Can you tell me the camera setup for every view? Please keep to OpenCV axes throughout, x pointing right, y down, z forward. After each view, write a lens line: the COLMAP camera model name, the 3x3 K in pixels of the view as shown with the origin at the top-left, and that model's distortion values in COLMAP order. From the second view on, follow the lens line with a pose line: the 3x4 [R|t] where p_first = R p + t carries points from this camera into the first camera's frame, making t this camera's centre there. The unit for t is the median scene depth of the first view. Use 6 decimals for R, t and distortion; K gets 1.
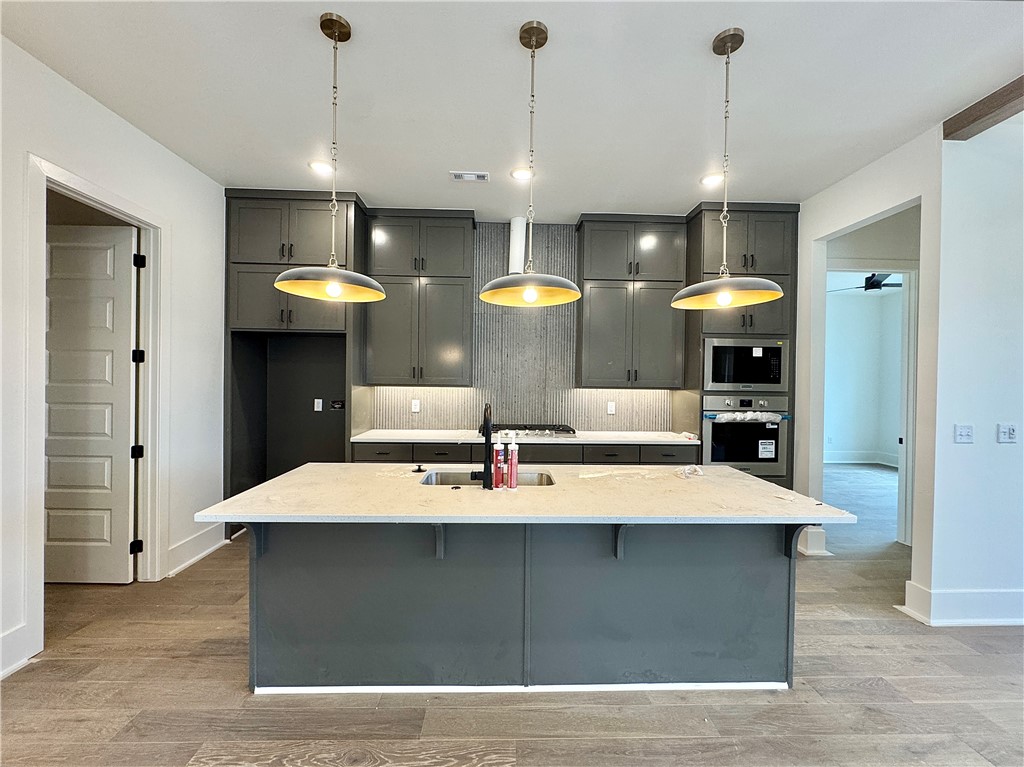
lens RADIAL K [[411.9, 0, 510.3], [0, 411.9, 385.1], [0, 0, 1]] dist [-0.001515, -0.000083]
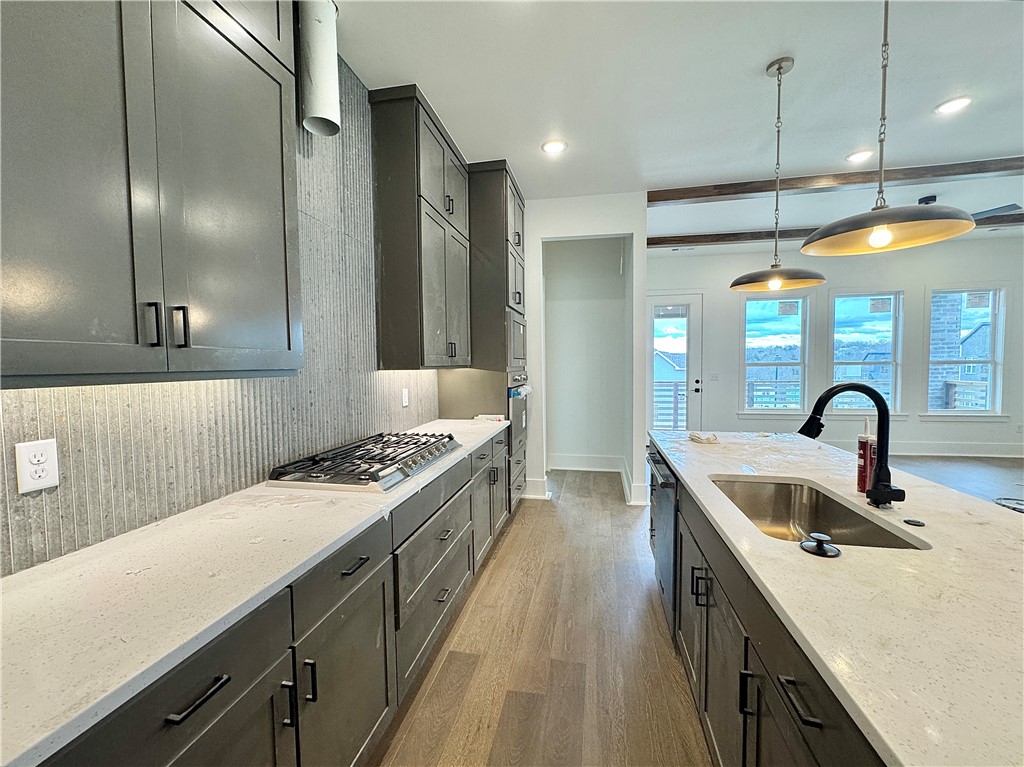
lens RADIAL K [[415.2, 0, 511.6], [0, 415.2, 385.1], [0, 0, 1]] dist [-0.007700, -0.000024]
pose [[0.233020, -0.066941, 0.970165, -0.456782], [0.026091, 0.997699, 0.062574, -0.004899], [-0.972122, 0.010732, 0.234230, 0.779055]]
